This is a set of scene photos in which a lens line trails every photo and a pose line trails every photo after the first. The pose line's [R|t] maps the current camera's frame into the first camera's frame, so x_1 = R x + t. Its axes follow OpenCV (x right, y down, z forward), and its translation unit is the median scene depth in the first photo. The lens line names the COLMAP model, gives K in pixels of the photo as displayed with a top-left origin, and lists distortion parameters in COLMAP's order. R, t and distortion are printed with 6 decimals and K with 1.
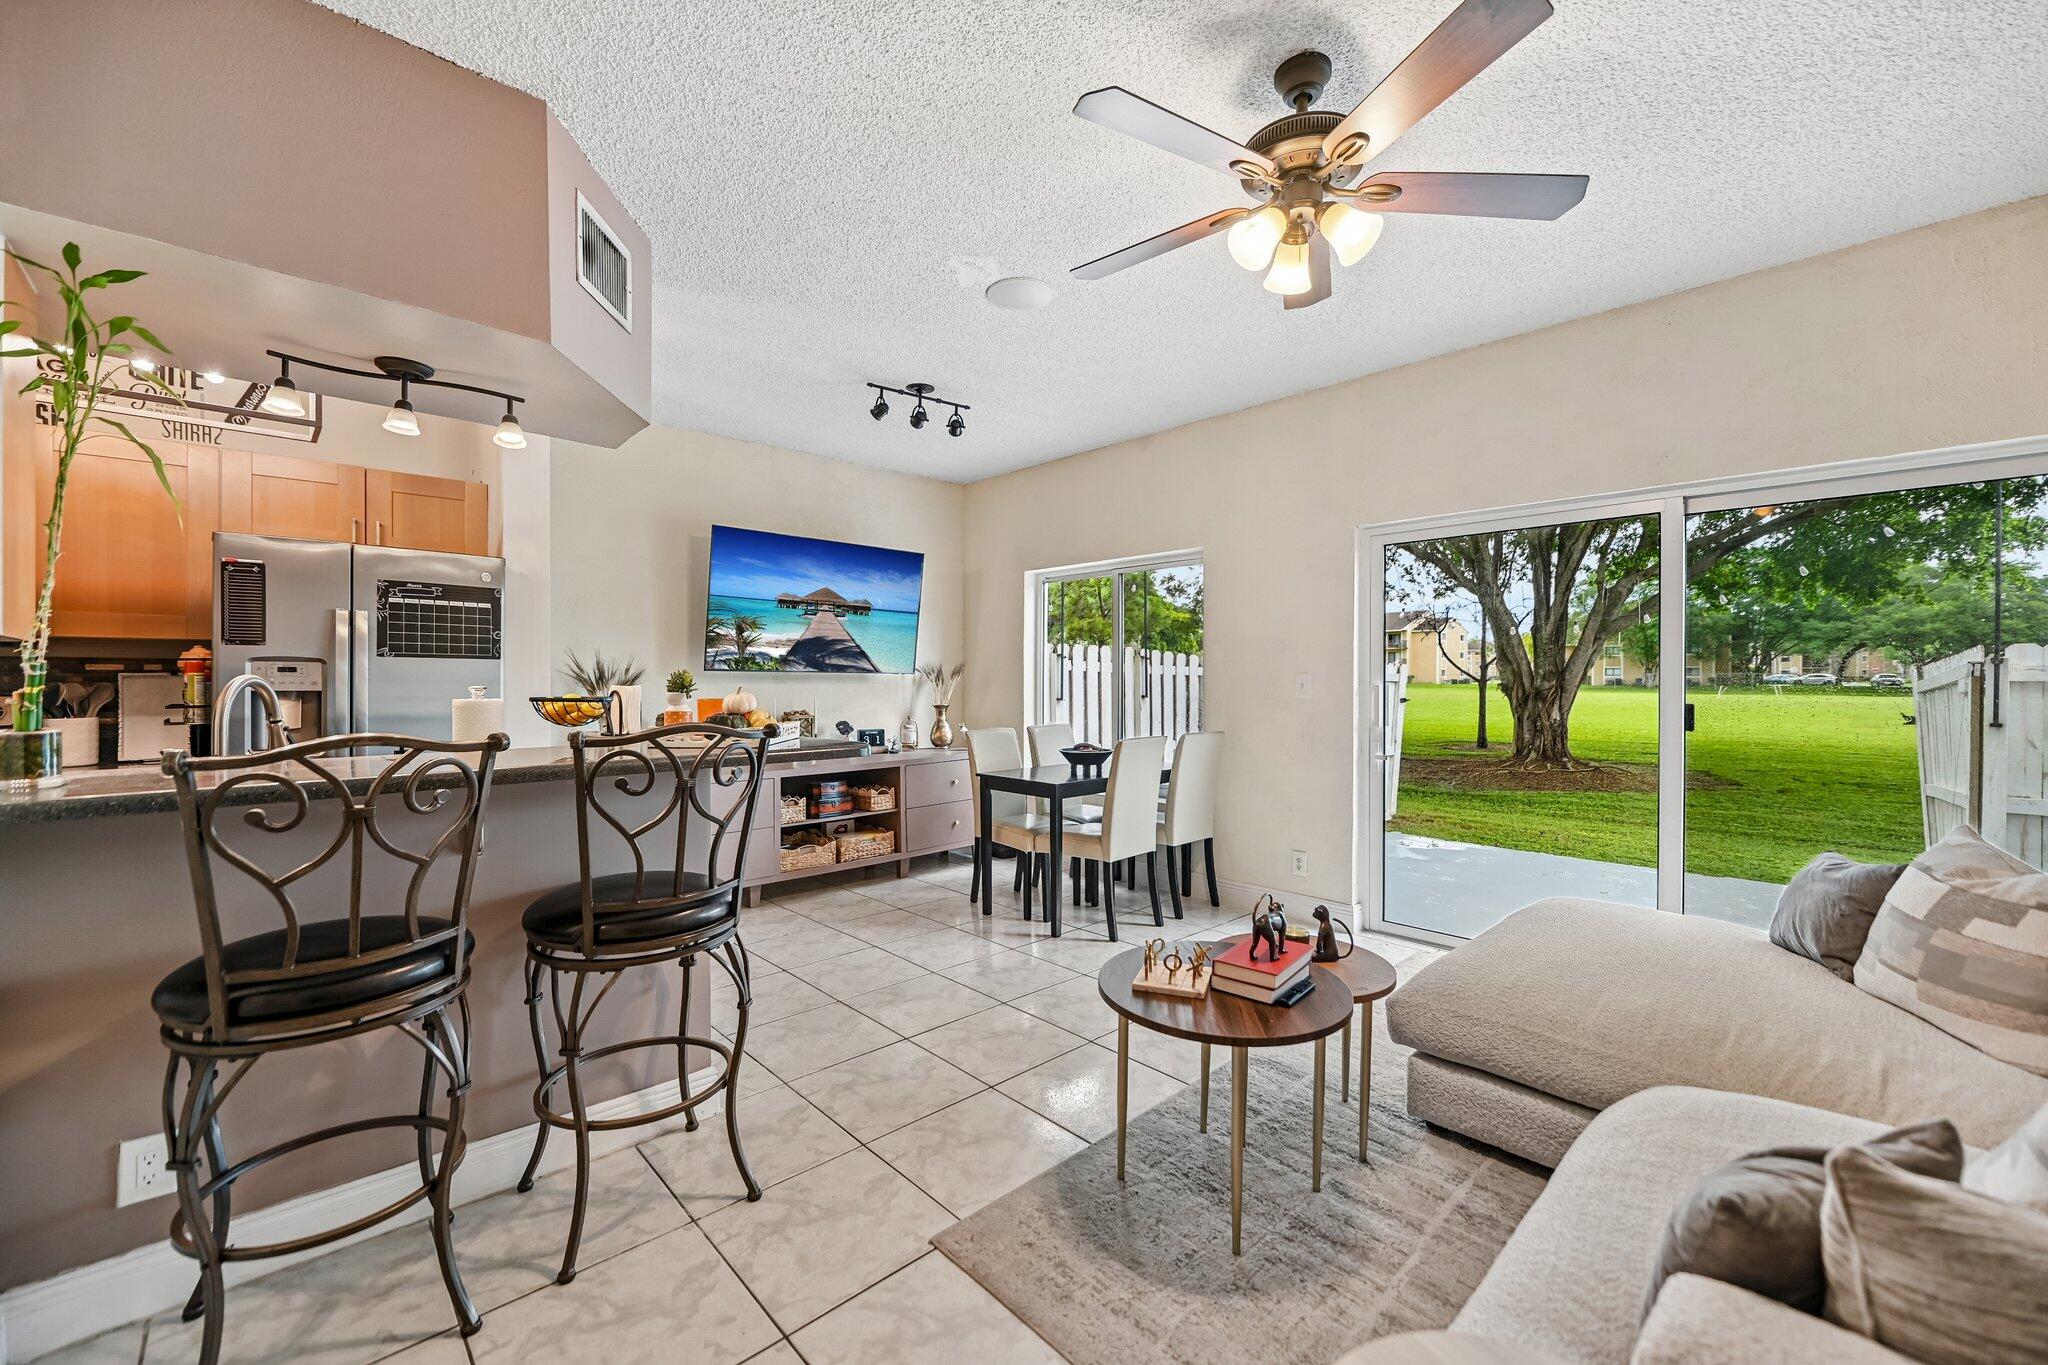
lens RADIAL K [[816.4, 0, 1019.3], [0, 816.4, 684.7], [0, 0, 1]] dist [-0.010016, -0.000385]
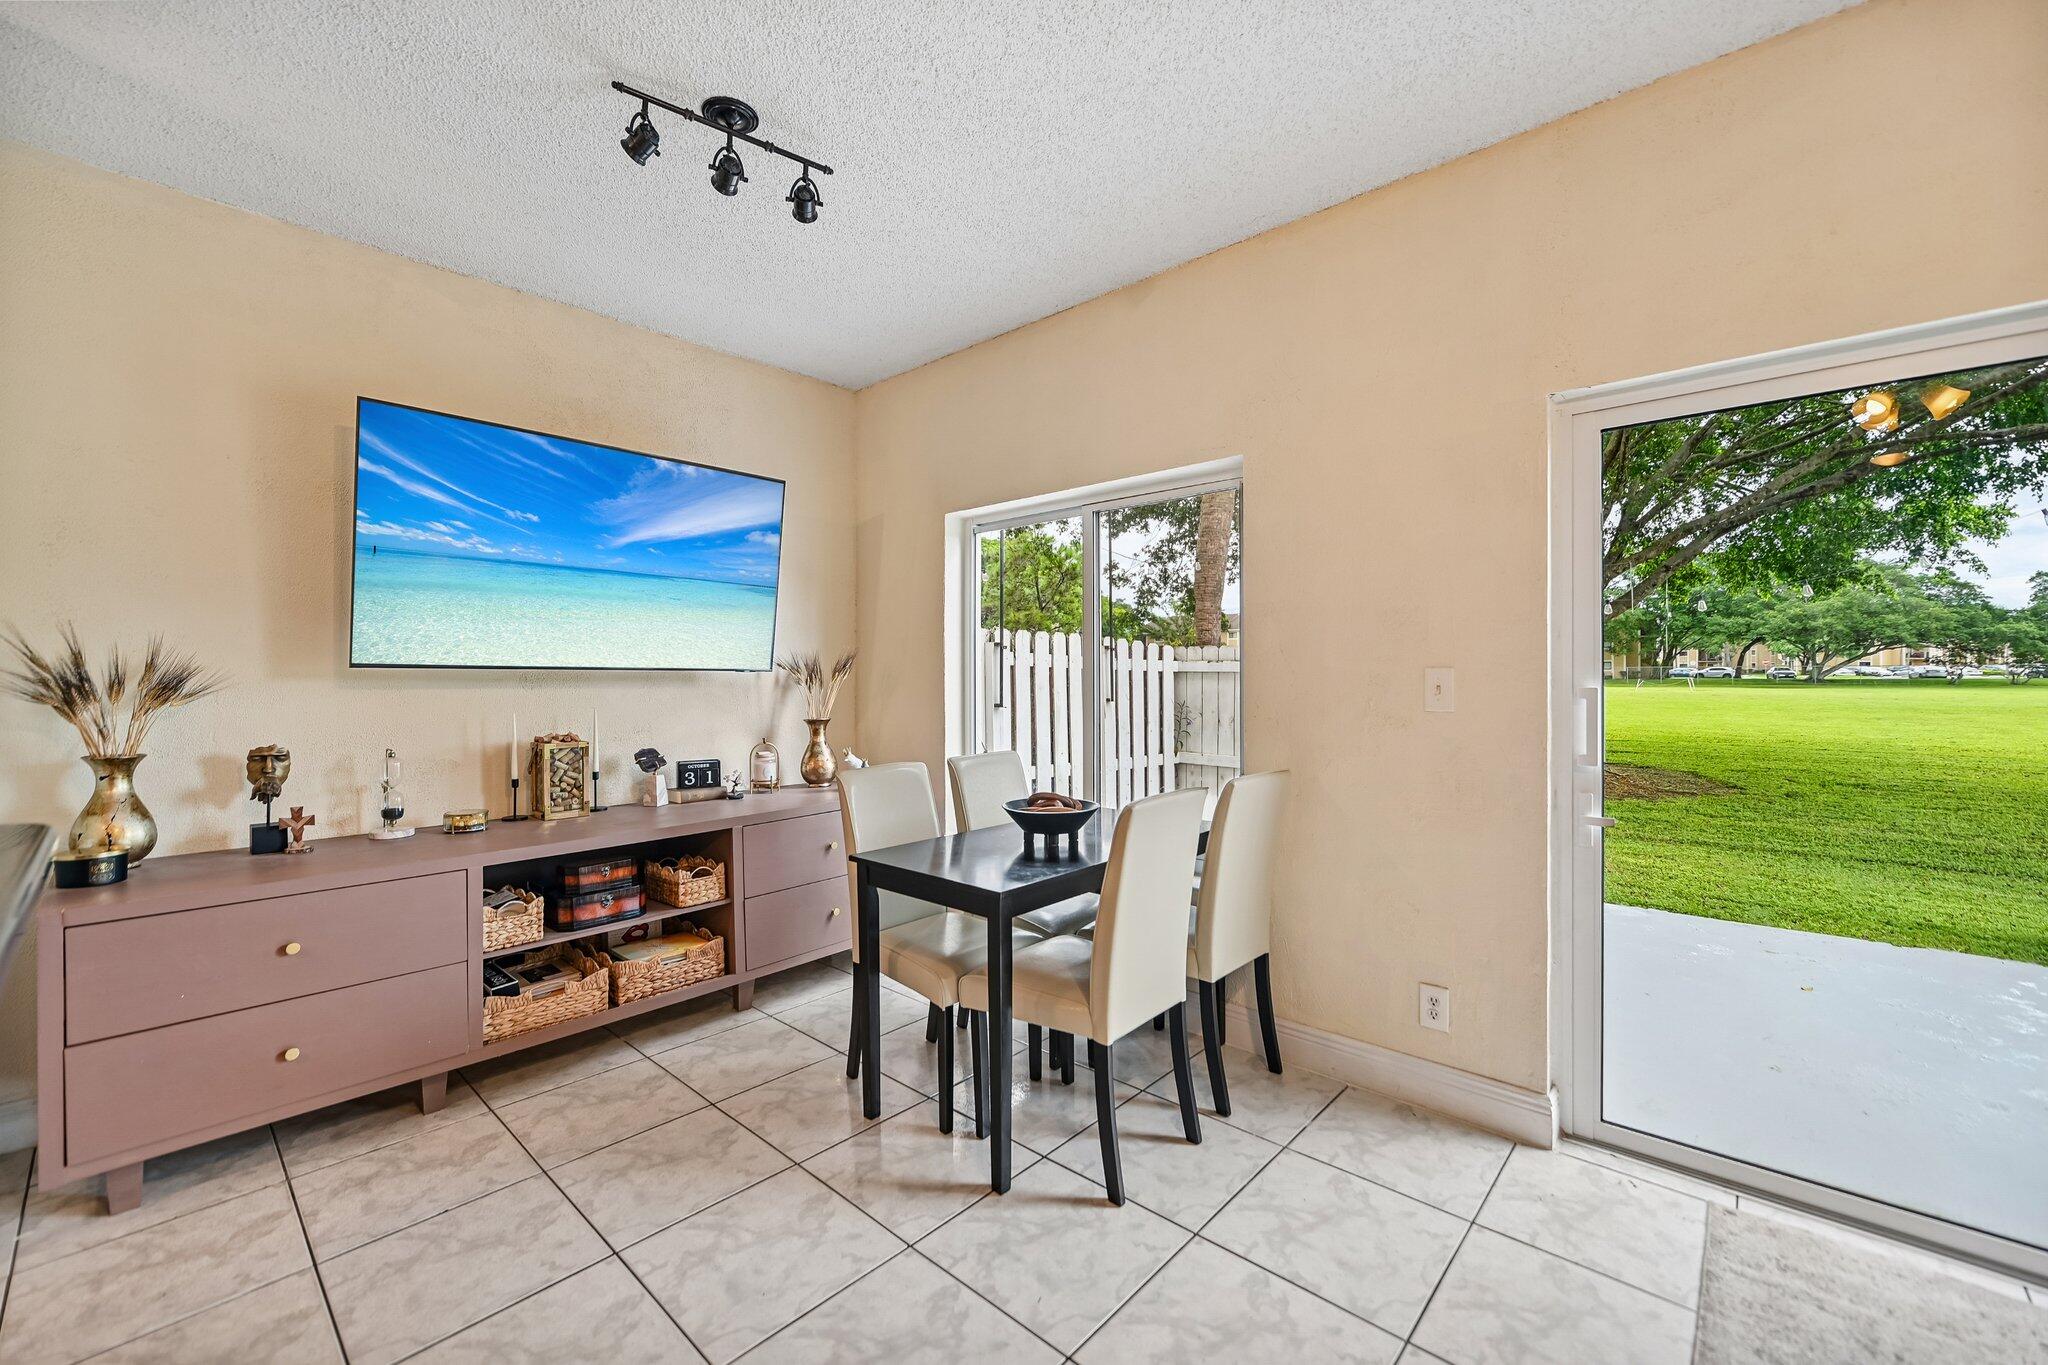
lens RADIAL K [[822.4, 0, 1023.1], [0, 822.4, 678.7], [0, 0, 1]] dist [-0.009146, -0.000063]
pose [[0.996364, -0.005740, 0.085002, 0.014356], [0.006042, 0.999976, -0.003298, -0.004874], [-0.084981, 0.003799, 0.996375, 0.407948]]
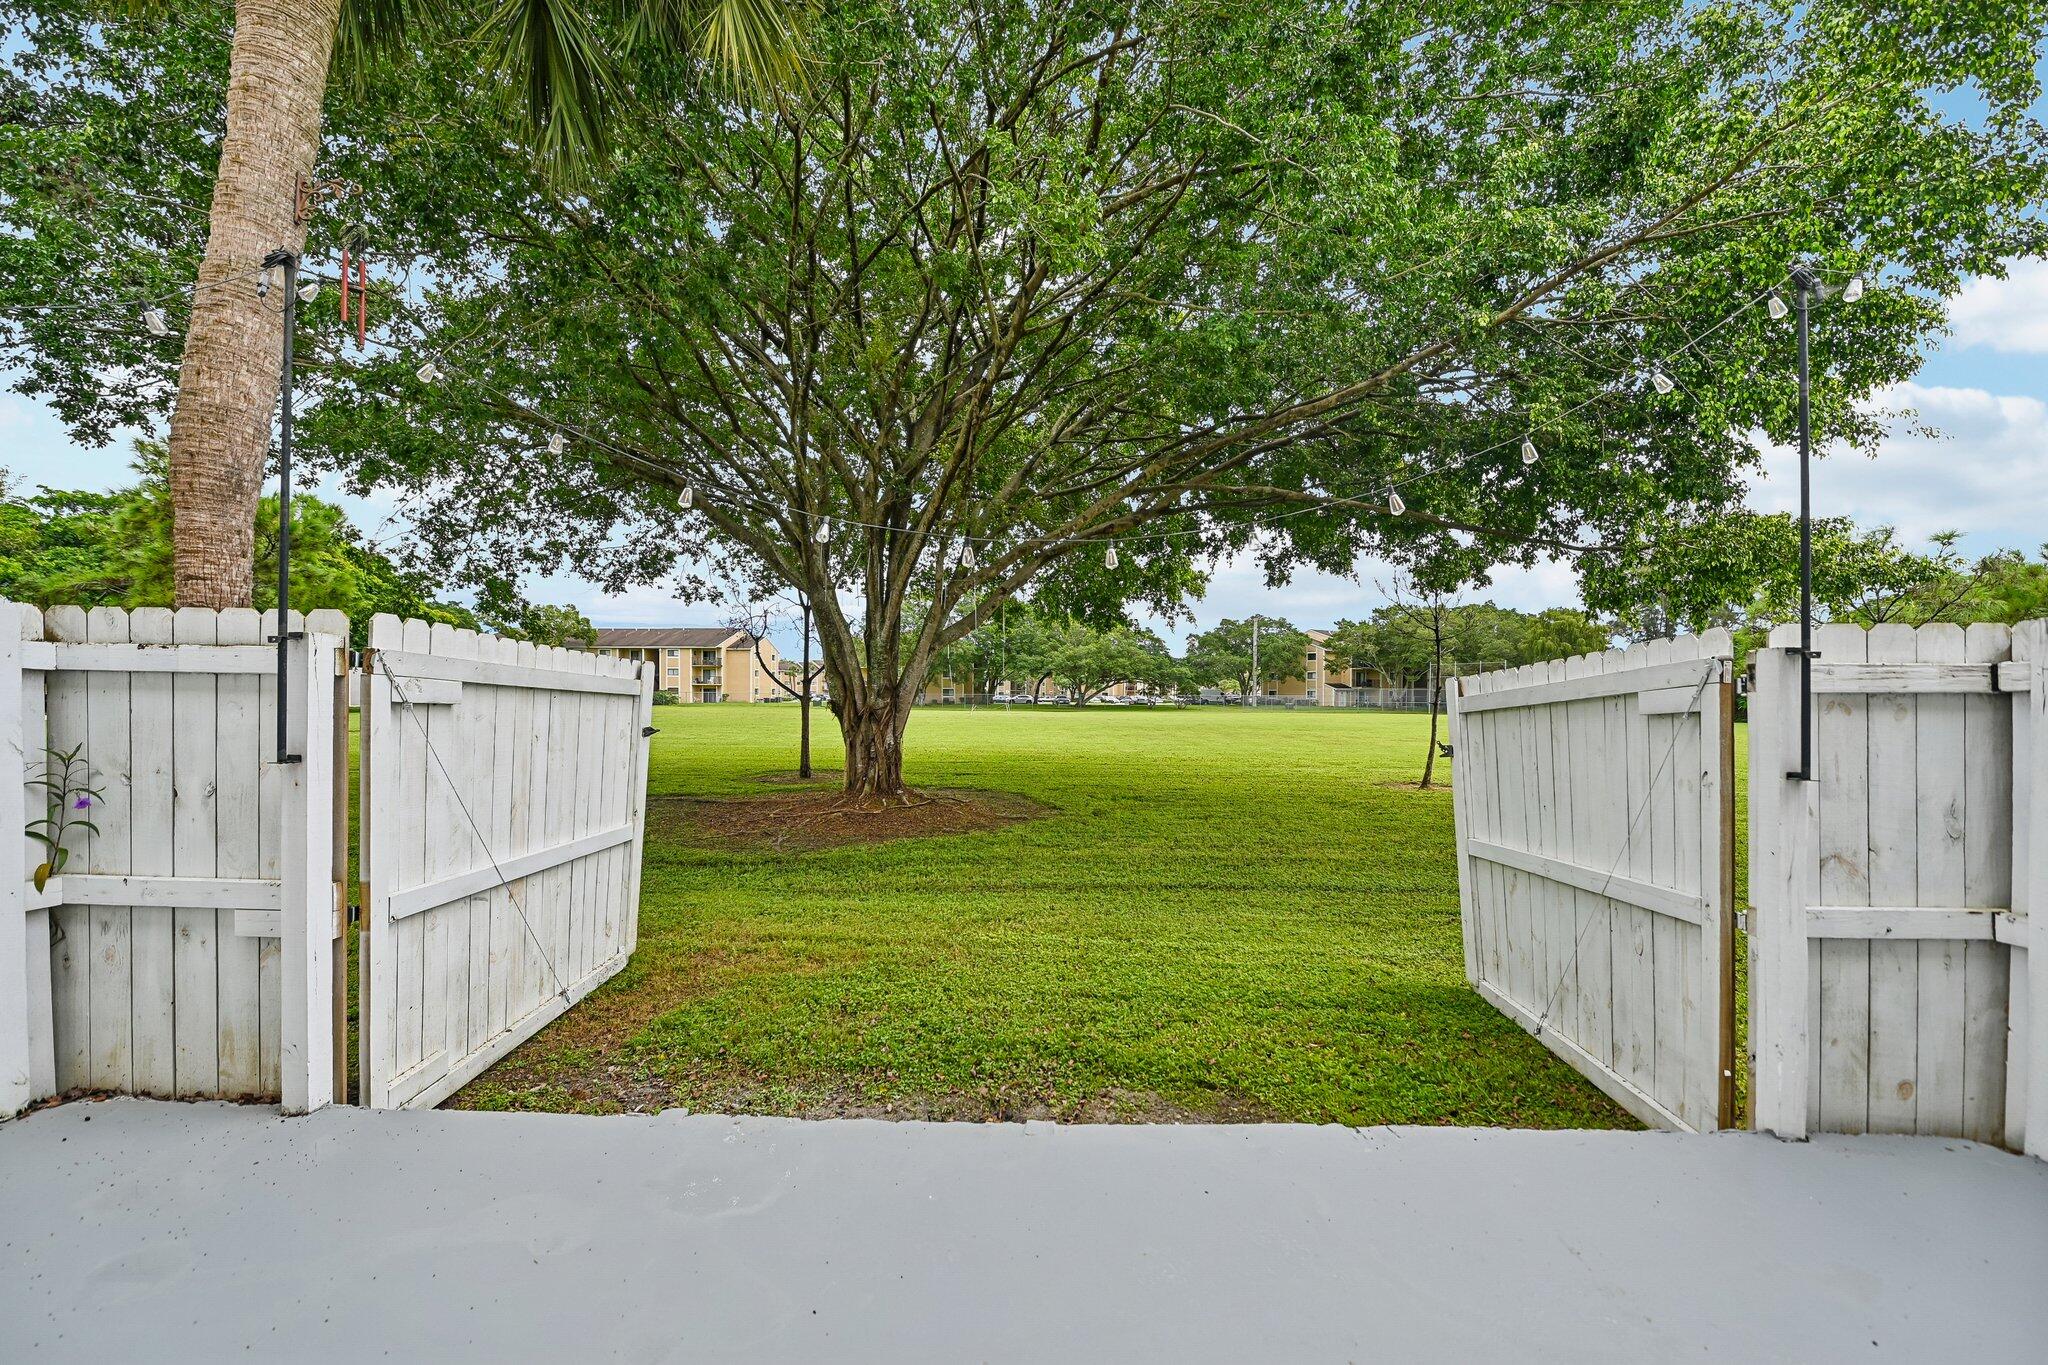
lens RADIAL K [[828.9, 0, 1026.2], [0, 828.9, 708.3], [0, 0, 1]] dist [-0.009120, -0.000414]
pose [[0.699487, -0.004725, 0.714629, 0.472715], [0.000560, 0.999981, 0.006063, 0.002714], [-0.714645, -0.003841, 0.699477, 0.960642]]
